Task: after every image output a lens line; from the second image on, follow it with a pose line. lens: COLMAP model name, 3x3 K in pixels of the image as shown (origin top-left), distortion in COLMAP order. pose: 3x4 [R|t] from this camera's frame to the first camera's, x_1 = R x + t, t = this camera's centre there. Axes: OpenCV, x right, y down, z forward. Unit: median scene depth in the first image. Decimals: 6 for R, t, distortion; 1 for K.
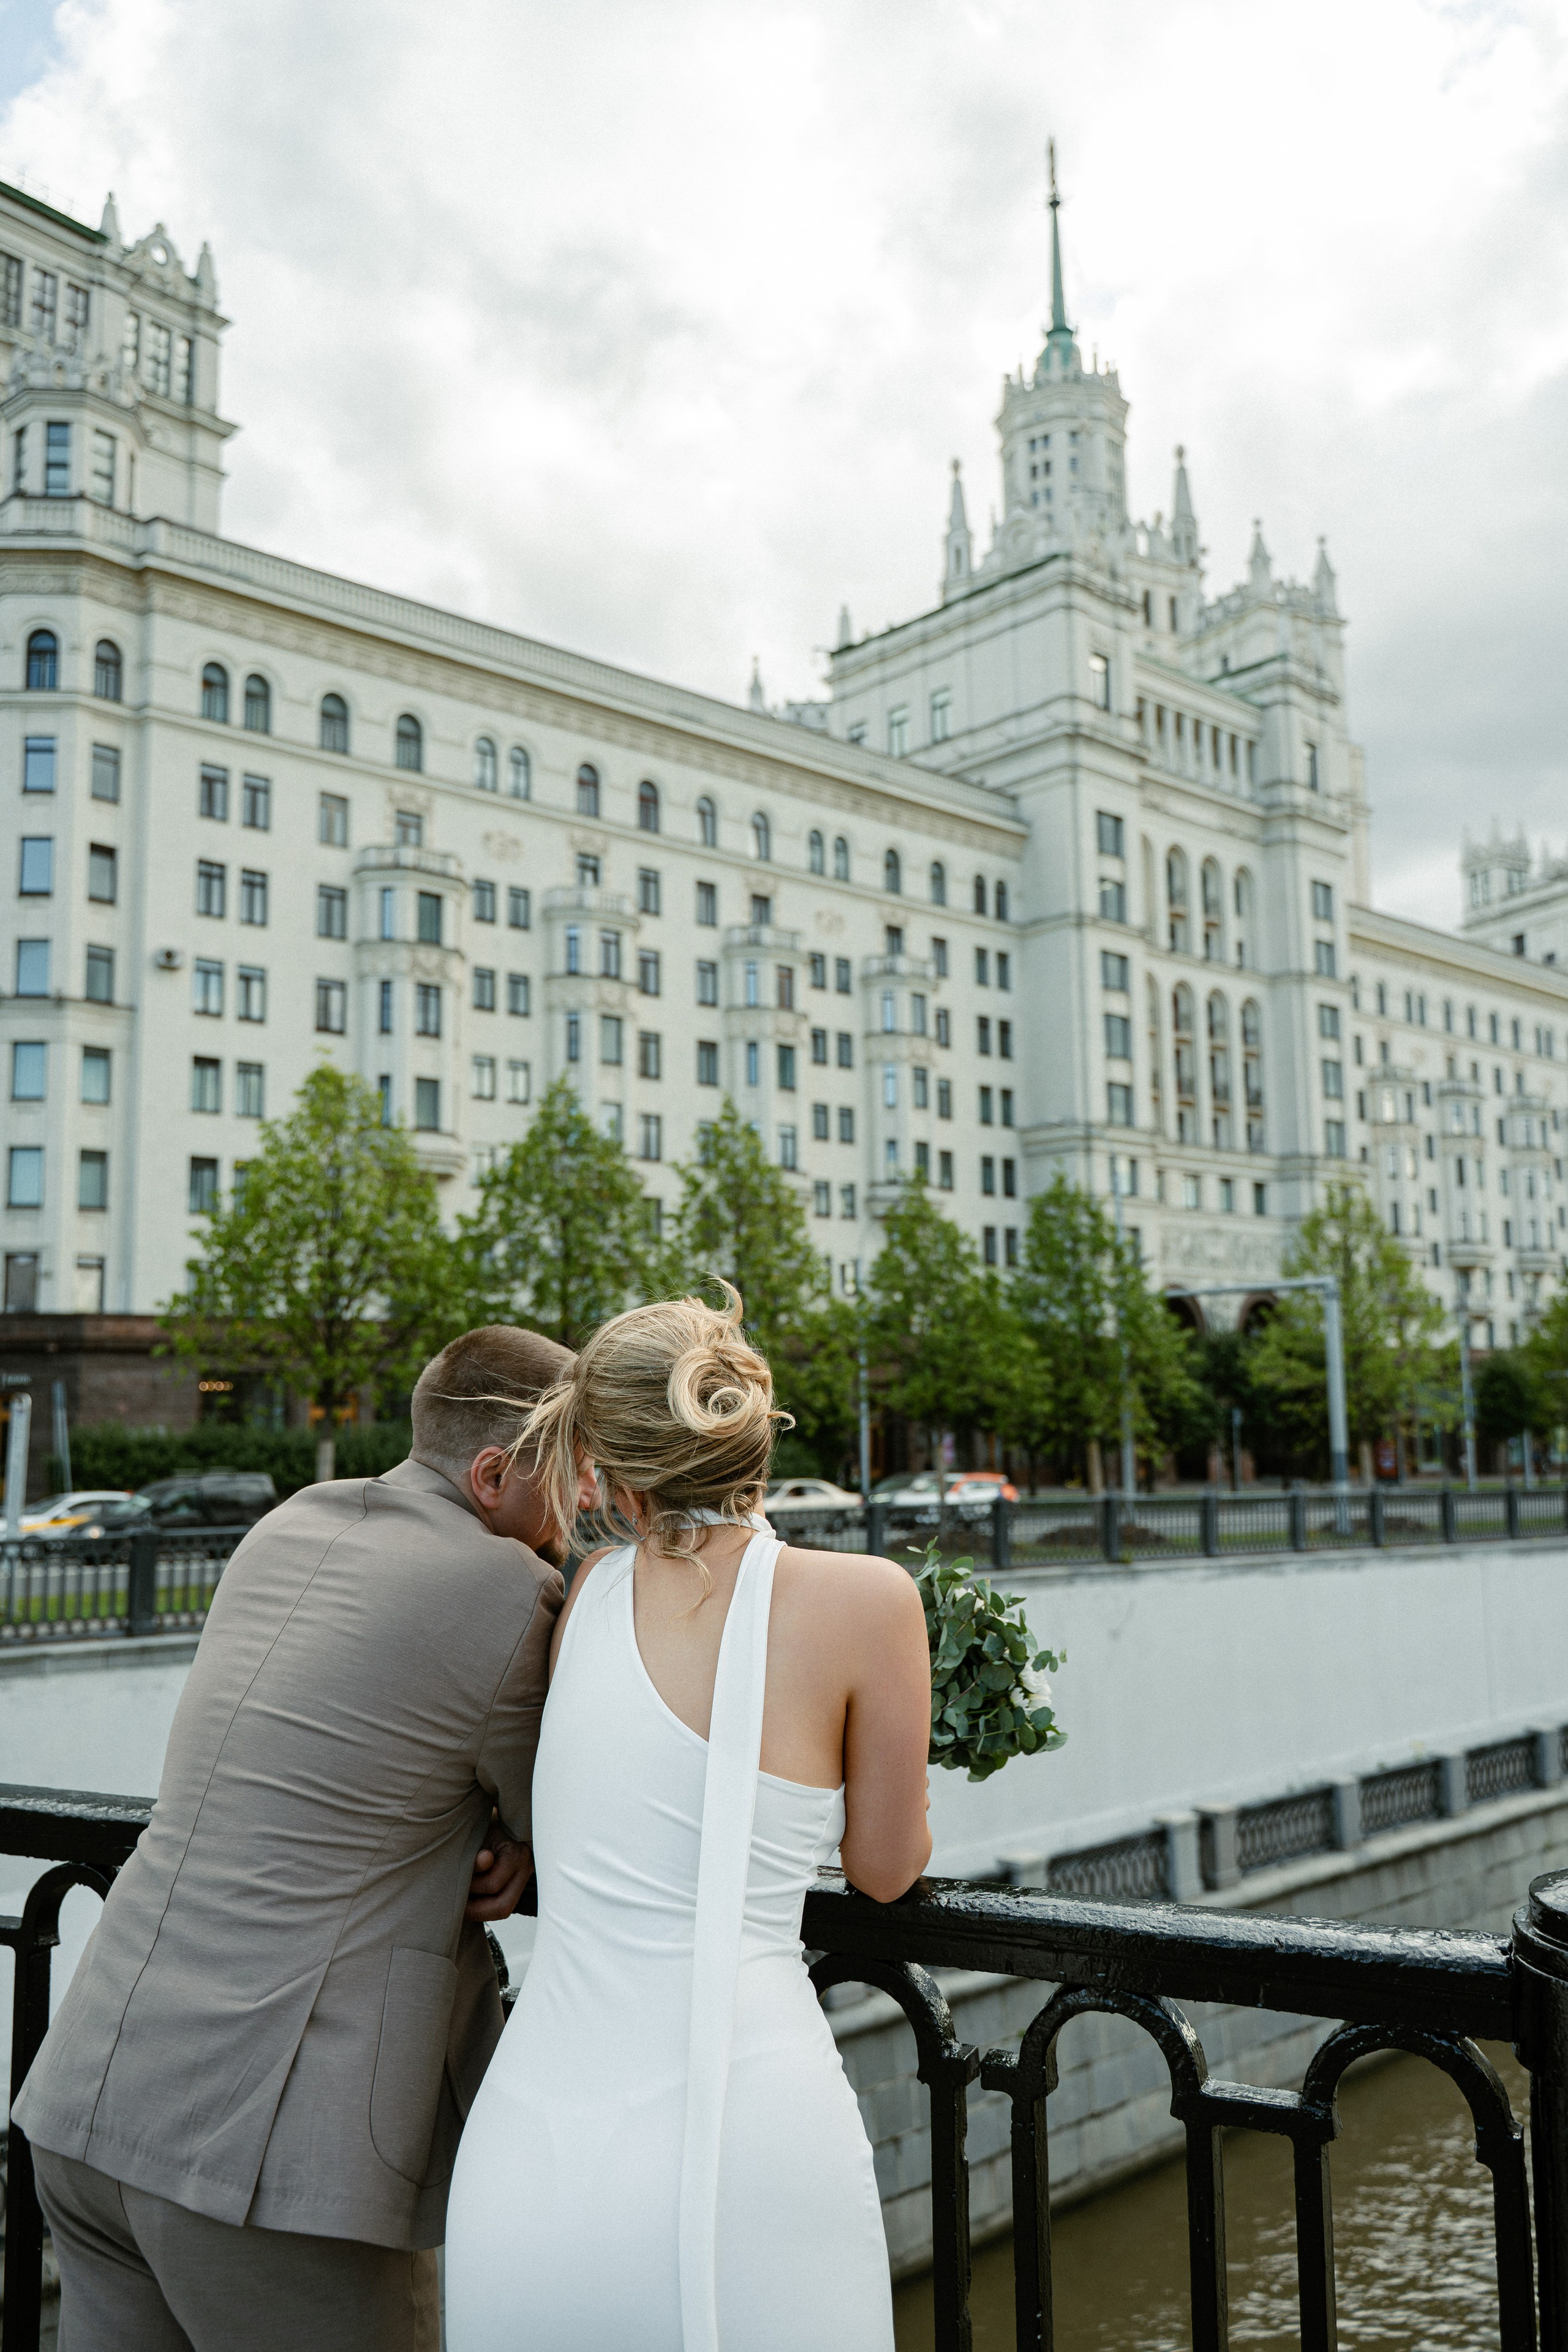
lens RADIAL K [[1917.3, 0, 786.5], [0, 1917.3, 1187.4], [0, 0, 1]] dist [0.015111, 0.006910]
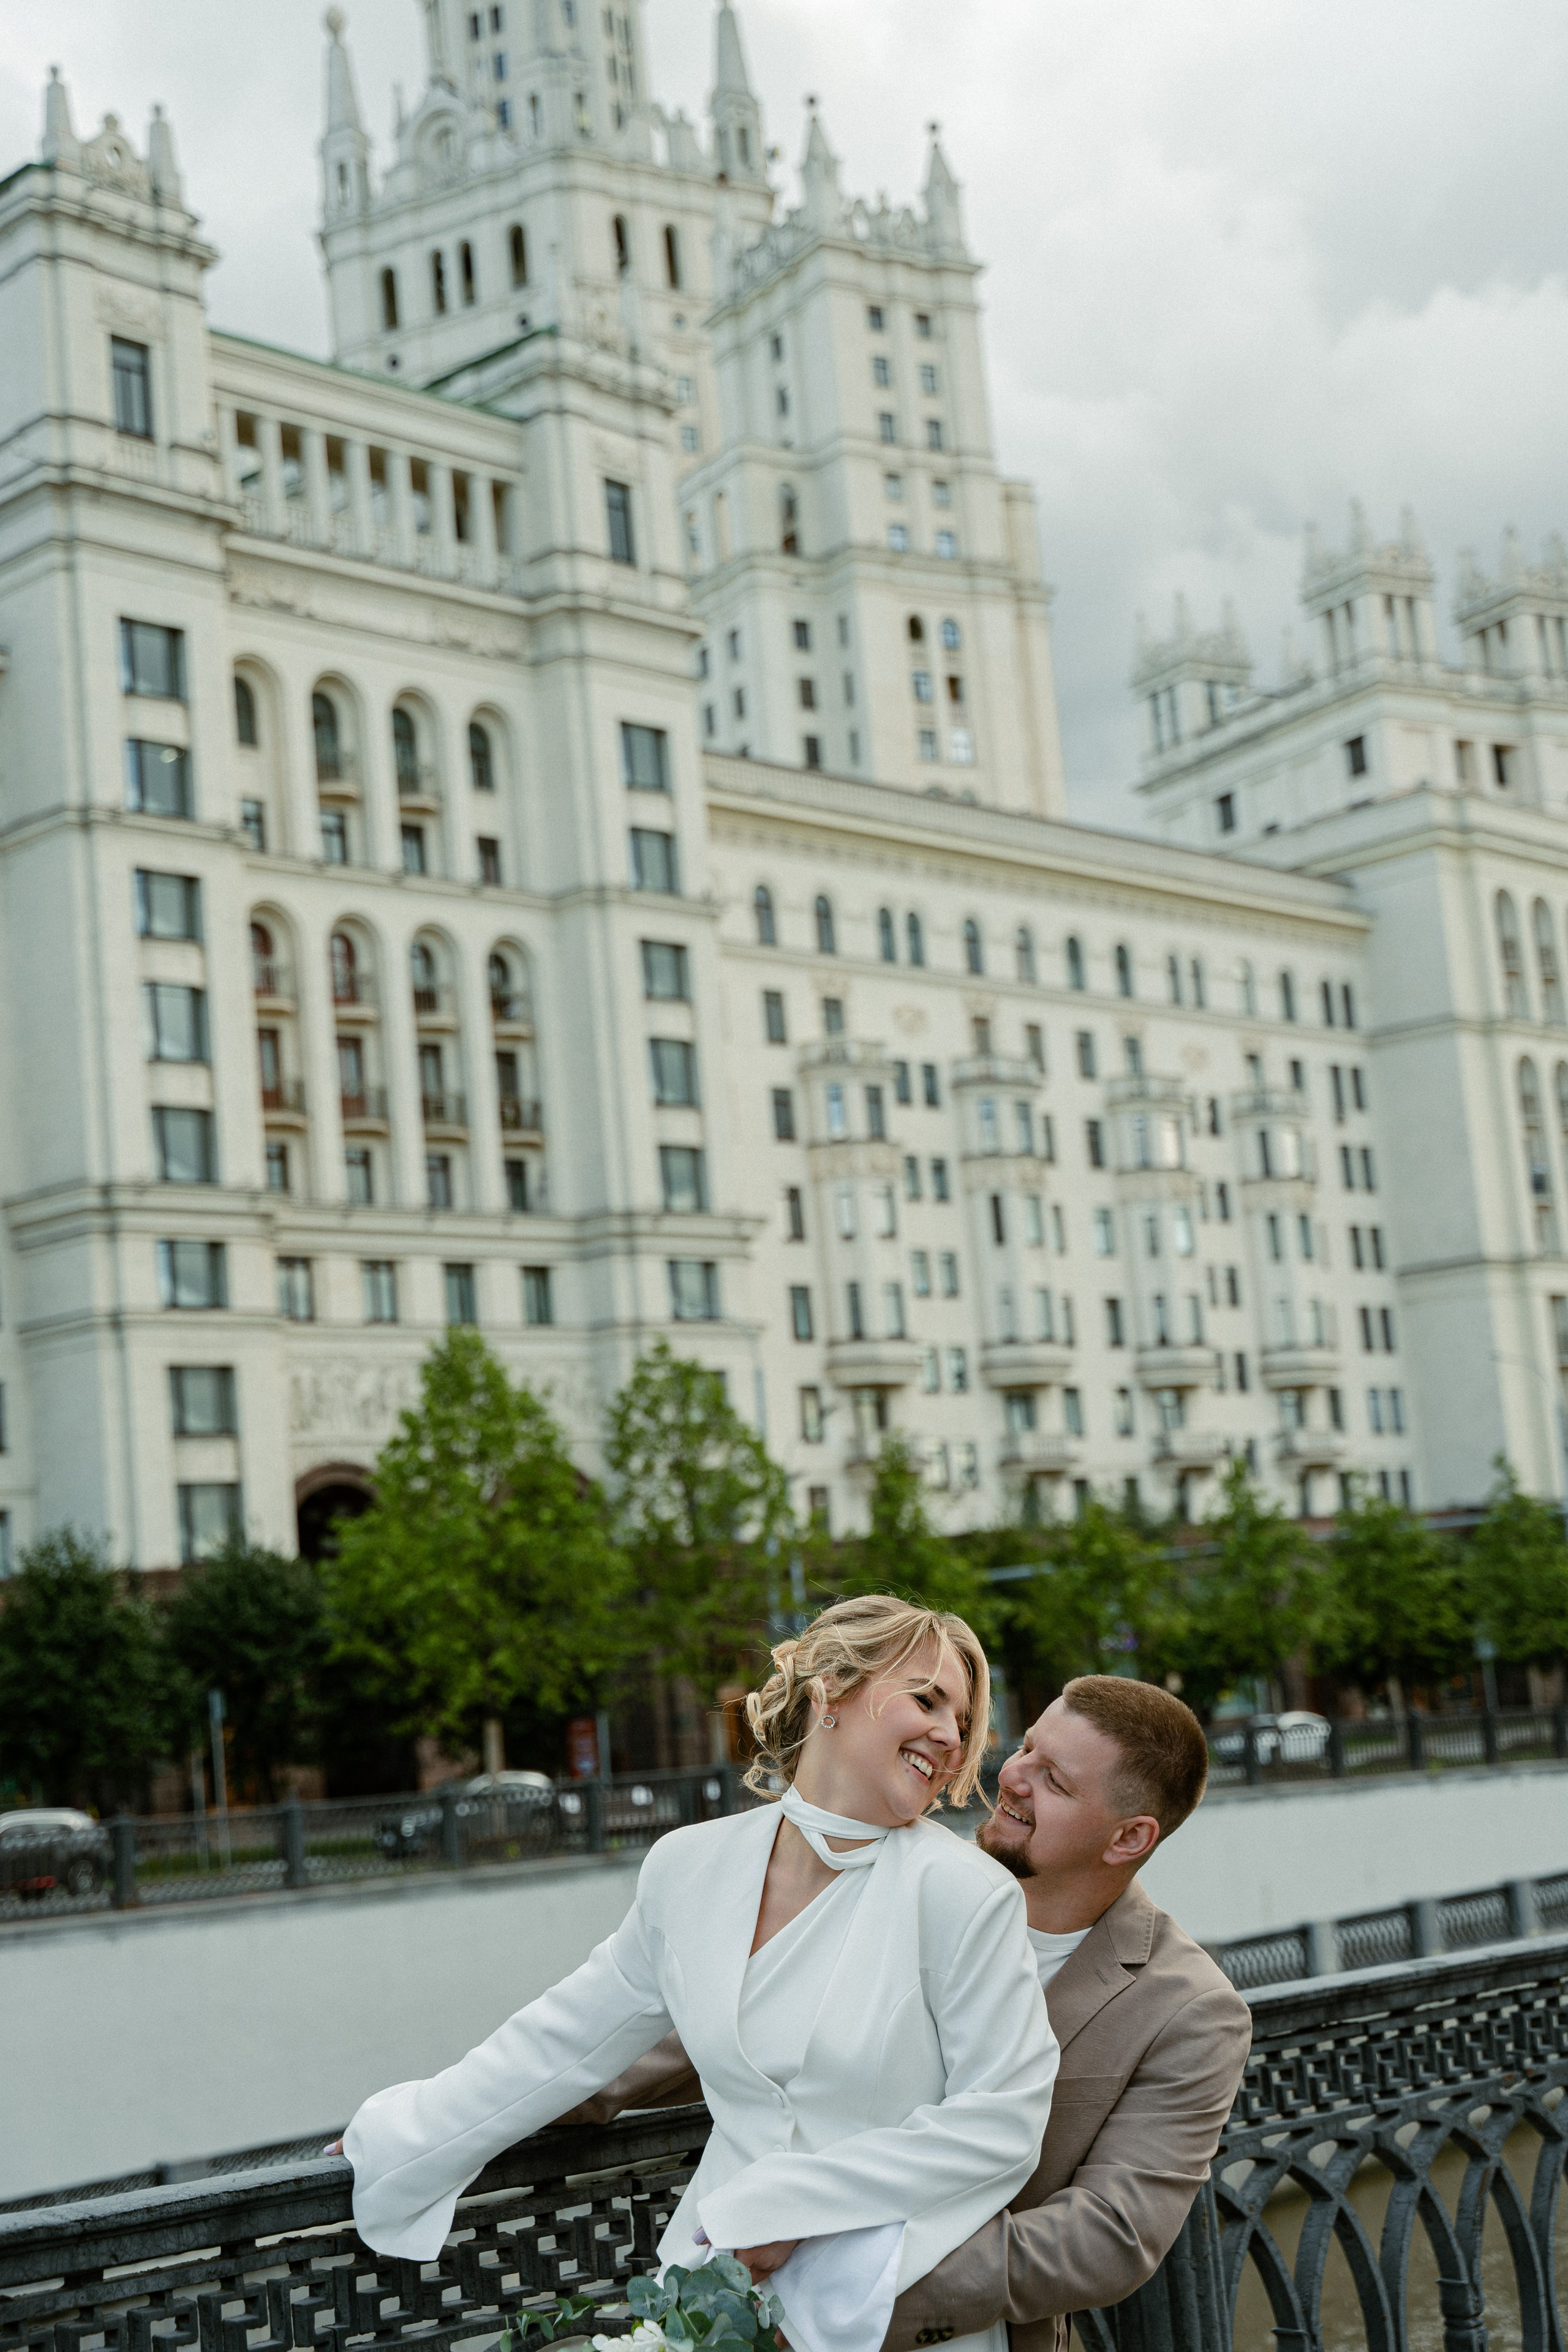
lens RADIAL K [[3401.1, 0, 777.3], [0, 3401.1, 1160.6], [0, 0, 1]] dist [0.040875, 0.000000]
pose [[0.993655, -0.064676, 0.092013, 0.216904], [0.068246, 0.997012, -0.036193, 0.007047], [-0.089397, 0.042242, 0.995100, 0.009354]]
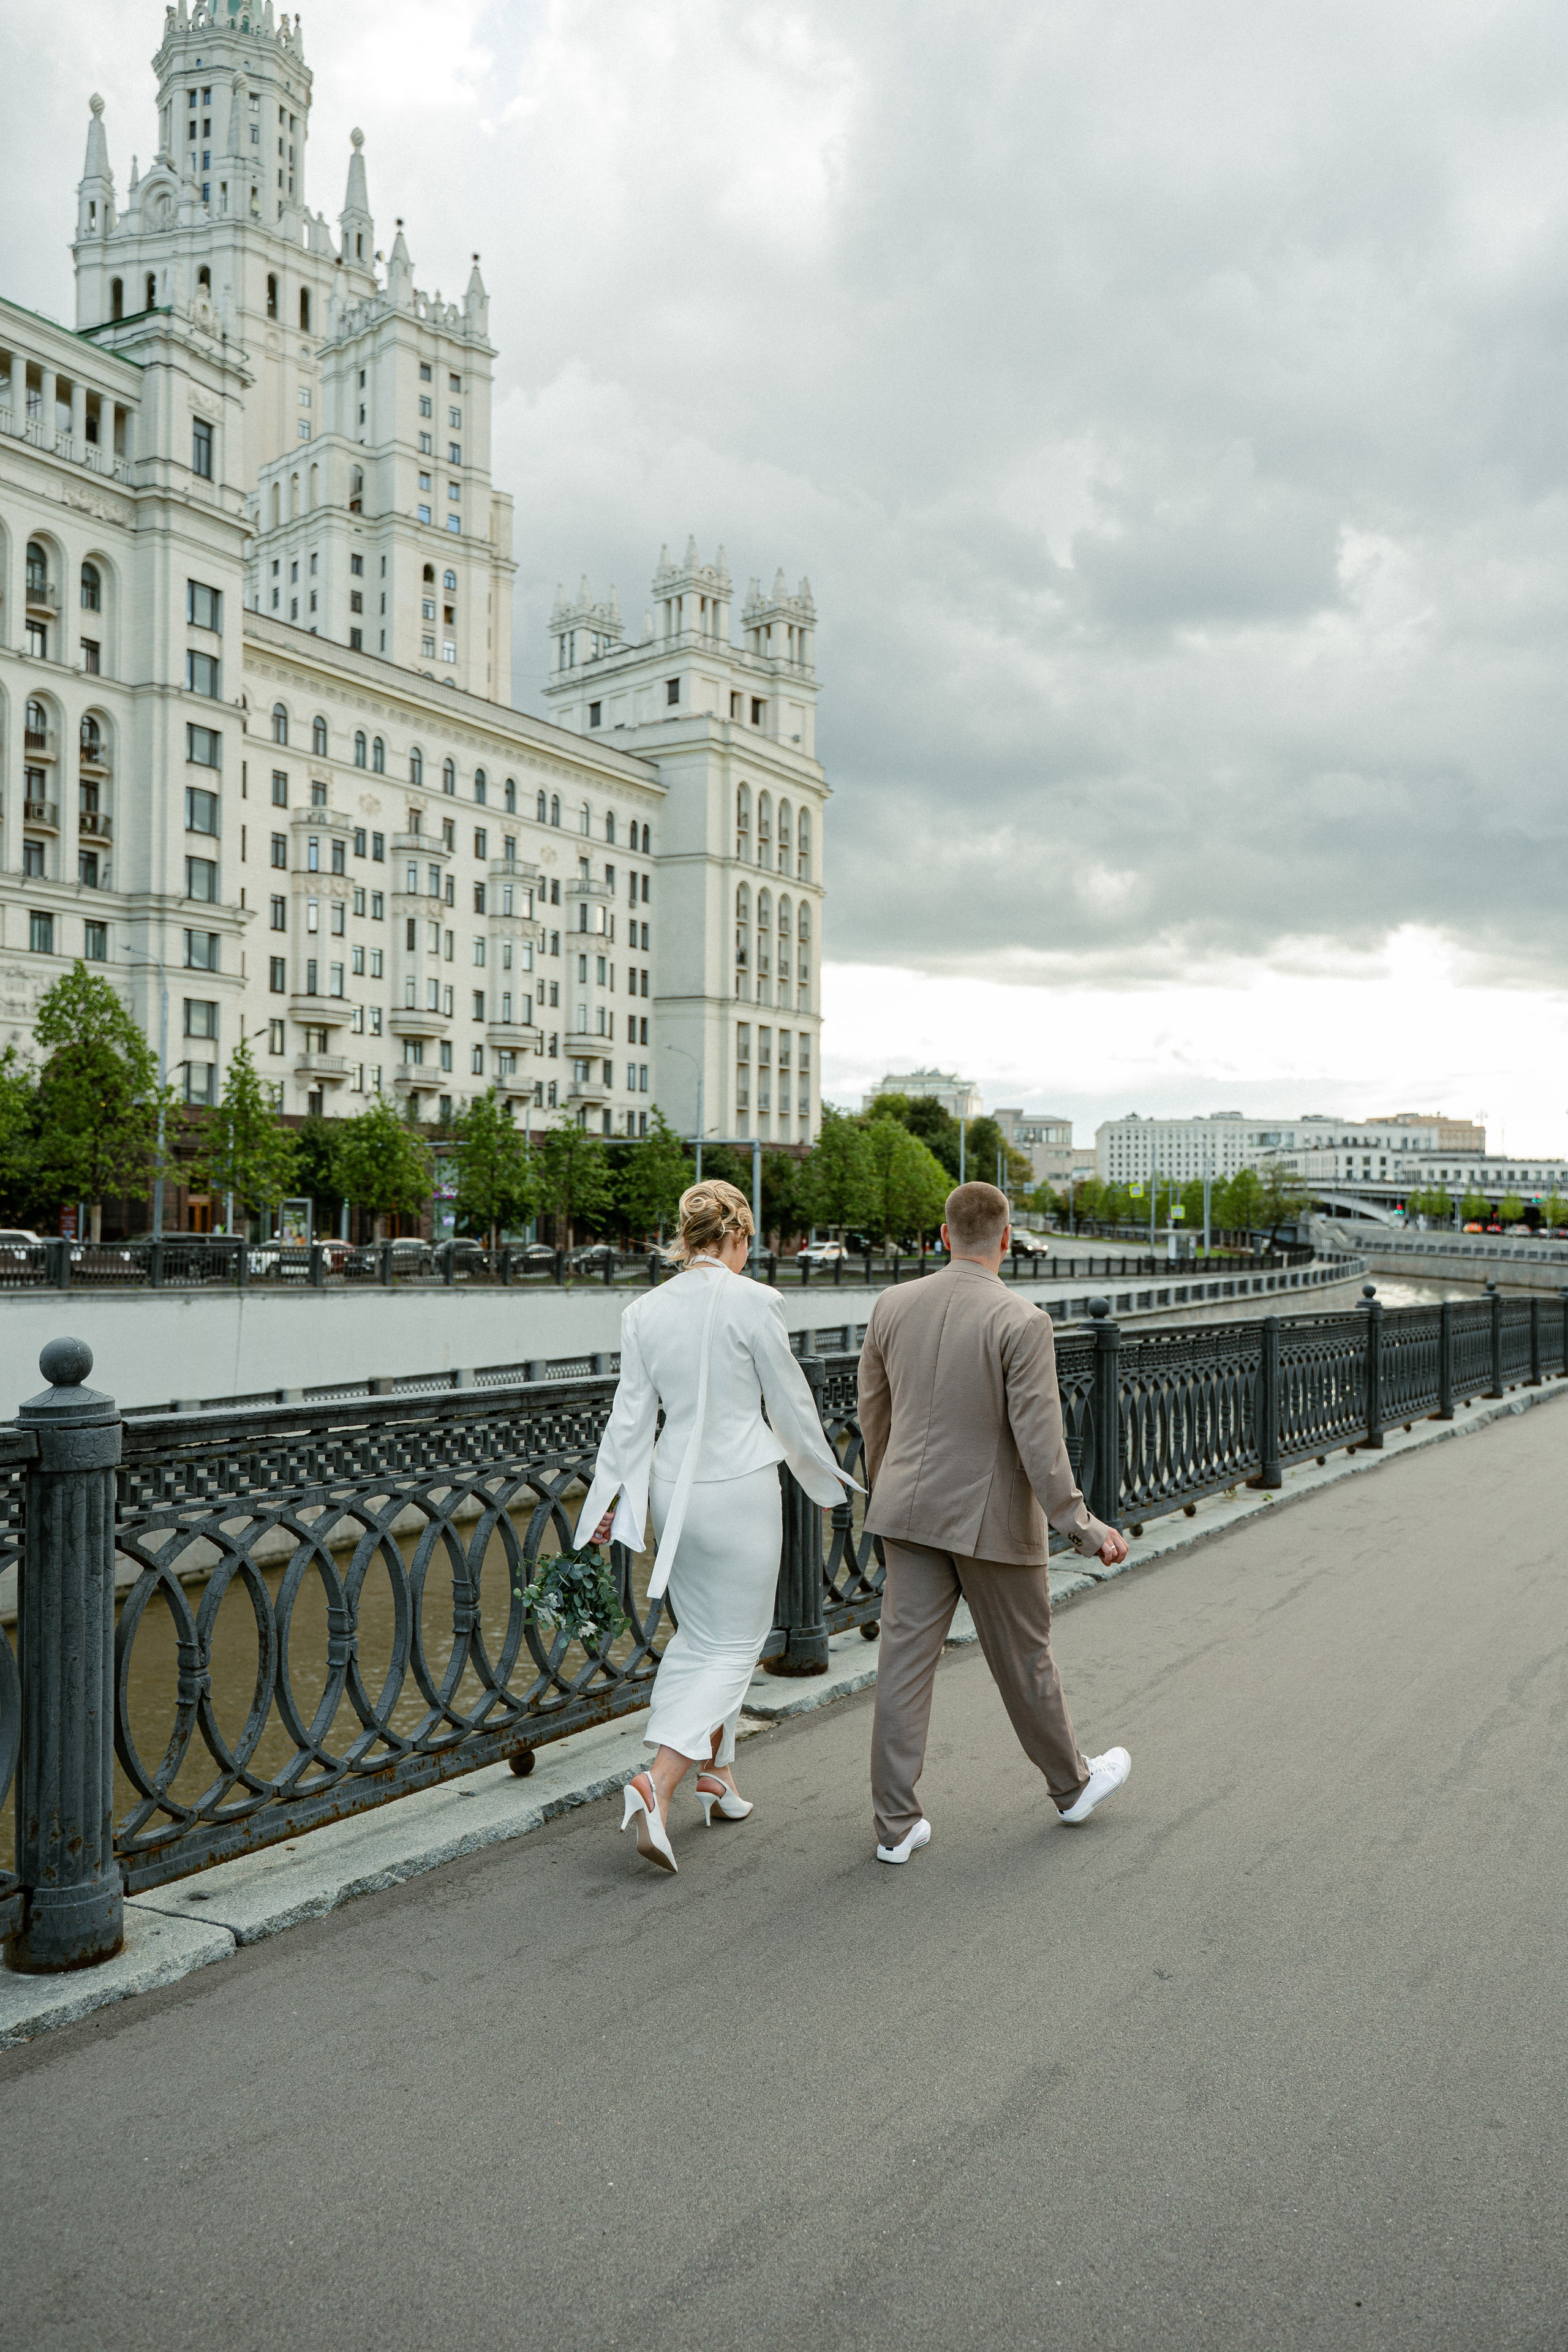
lens RADIAL K [[1917.3, 0, 776.7], [0, 1917.3, 1193.7], [0, 0, 1]] dist [0.015111, 0.006910]
pose [[0.952070, 0.024081, 0.304931, 0.265055], [-0.057831, 0.993088, 0.102134, 0.012646], [-0.300364, -0.114873, 0.946882, 0.055123]]
